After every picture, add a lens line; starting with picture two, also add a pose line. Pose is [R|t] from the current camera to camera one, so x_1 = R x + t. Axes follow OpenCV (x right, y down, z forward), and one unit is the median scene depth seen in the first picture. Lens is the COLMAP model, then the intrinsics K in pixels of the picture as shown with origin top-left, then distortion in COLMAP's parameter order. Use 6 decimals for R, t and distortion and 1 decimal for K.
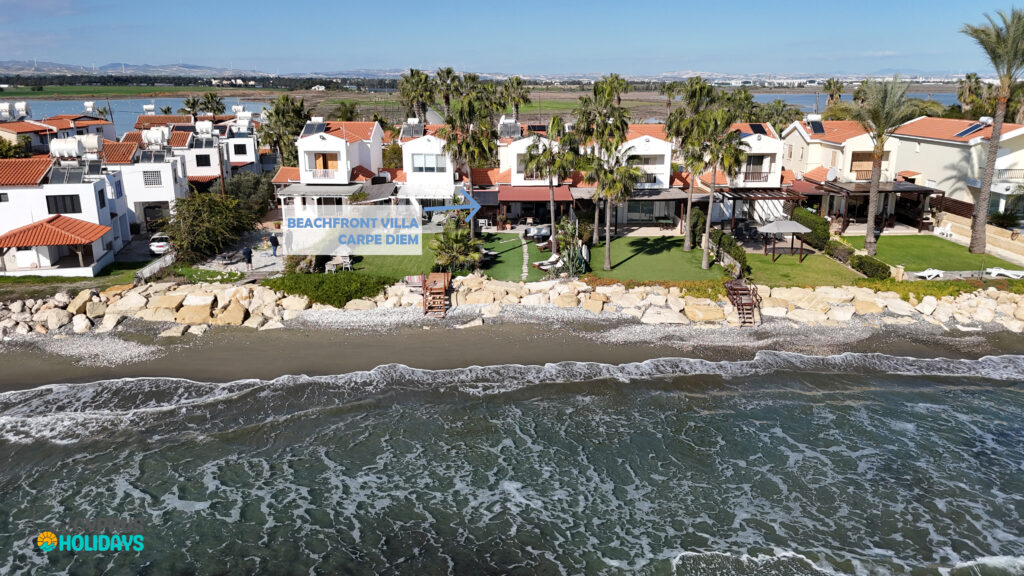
lens RADIAL K [[746.5, 0, 519.2], [0, 746.5, 289.7], [0, 0, 1]] dist [0.074166, -0.075266]
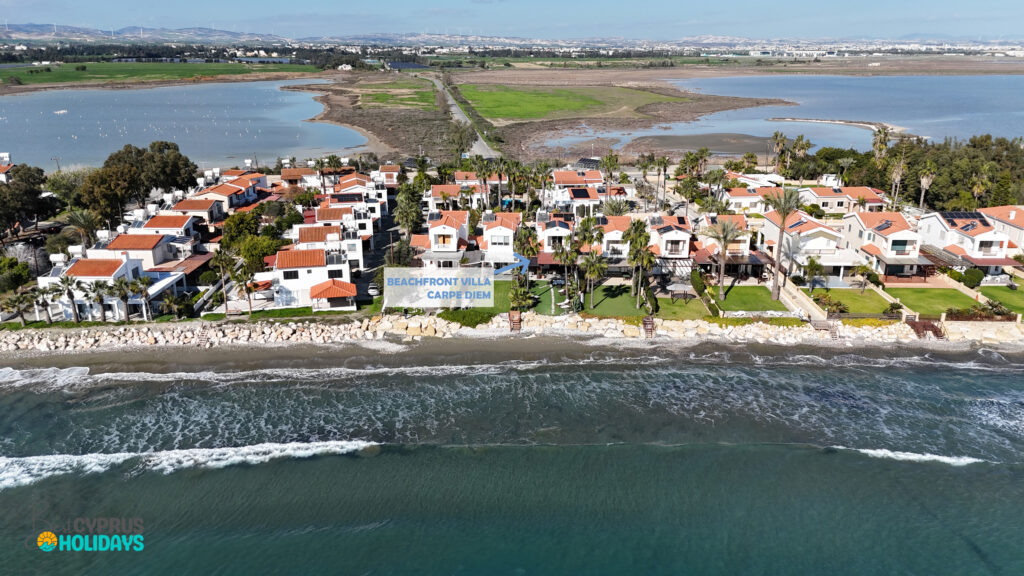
lens RADIAL K [[746.5, 0, 519.2], [0, 746.5, 289.7], [0, 0, 1]] dist [0.074166, -0.075266]
pose [[0.999762, 0.009789, -0.019473, -0.047924], [-0.008939, 0.999023, 0.043285, -0.170648], [0.019878, -0.043100, 0.998873, -1.126732]]
